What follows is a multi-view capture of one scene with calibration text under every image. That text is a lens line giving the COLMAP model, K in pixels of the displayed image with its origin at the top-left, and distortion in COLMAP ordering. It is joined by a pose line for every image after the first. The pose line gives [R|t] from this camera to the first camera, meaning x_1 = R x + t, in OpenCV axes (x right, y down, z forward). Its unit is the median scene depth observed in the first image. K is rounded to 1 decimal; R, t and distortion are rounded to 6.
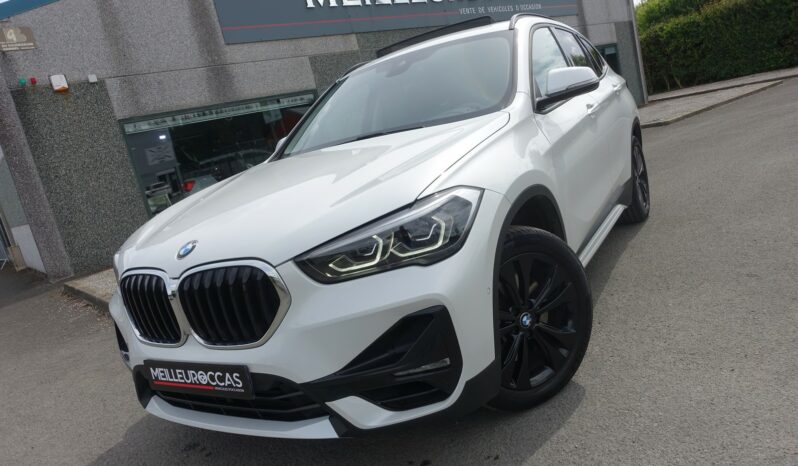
lens RADIAL K [[540.4, 0, 399.0], [0, 540.4, 233.0], [0, 0, 1]] dist [-0.009232, -0.002203]
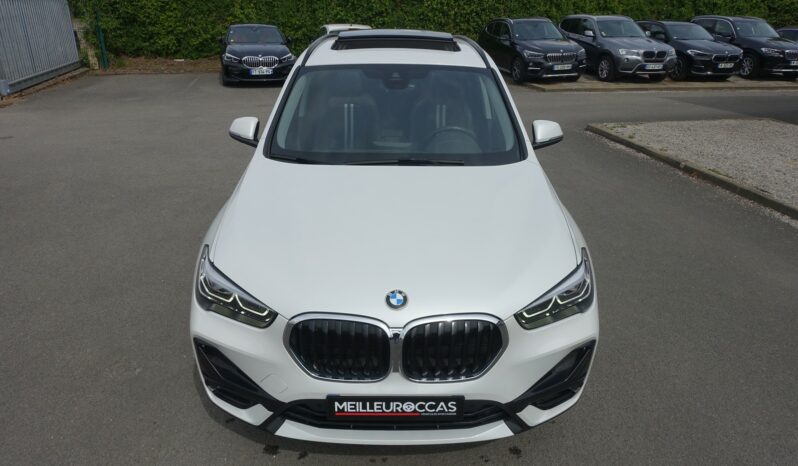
lens RADIAL K [[540.4, 0, 399.0], [0, 540.4, 233.0], [0, 0, 1]] dist [-0.009232, -0.002203]
pose [[0.834441, 0.009033, 0.551024, -1.076430], [-0.099736, 0.985831, 0.134873, -0.273815], [-0.541998, -0.167501, 0.823518, 0.108457]]
